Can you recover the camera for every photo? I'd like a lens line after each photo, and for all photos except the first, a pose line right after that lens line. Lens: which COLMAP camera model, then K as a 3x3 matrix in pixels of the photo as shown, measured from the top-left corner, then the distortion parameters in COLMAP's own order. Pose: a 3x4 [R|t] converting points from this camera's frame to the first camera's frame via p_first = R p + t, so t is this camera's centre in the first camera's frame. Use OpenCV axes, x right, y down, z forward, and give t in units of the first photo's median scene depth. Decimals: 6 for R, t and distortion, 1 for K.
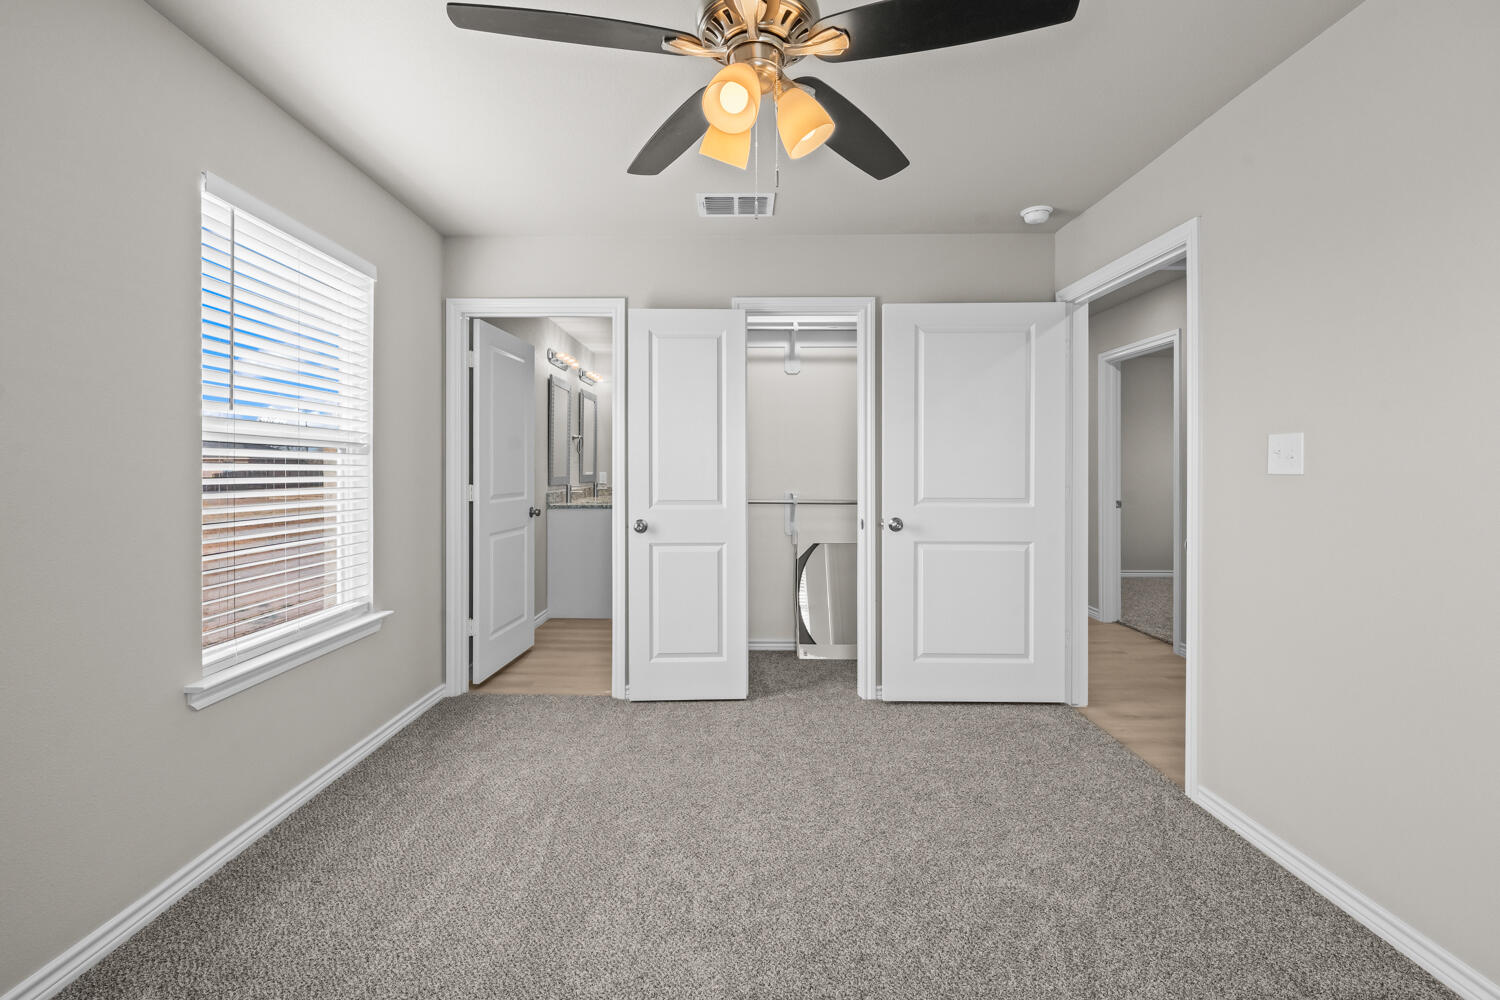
lens RADIAL K [[640.2, 0, 707.6], [0, 640.2, 466.7], [0, 0, 1]] dist [-0.002761, 0.000533]
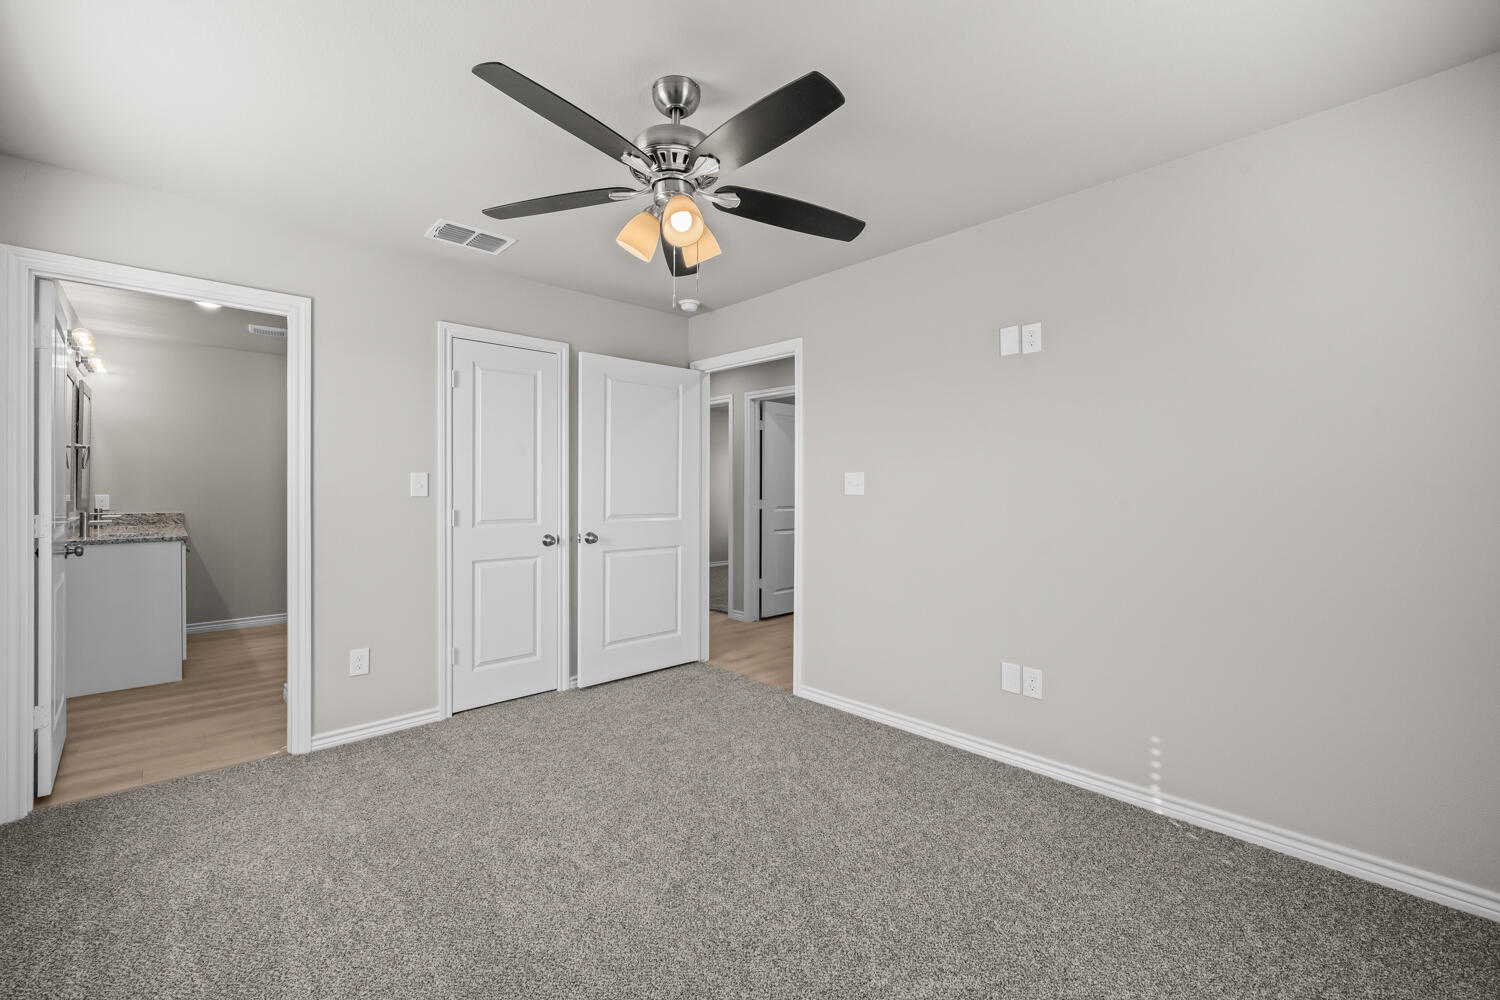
lens RADIAL K [[603.9, 0, 727.1], [0, 603.9, 490.6], [0, 0, 1]] dist [-0.000036, 0.000604]
pose [[0.734473, -0.000341, 0.678638, -0.294495], [-0.003455, 0.999985, 0.004241, -0.004466], [-0.678630, -0.005460, 0.734460, -0.002023]]
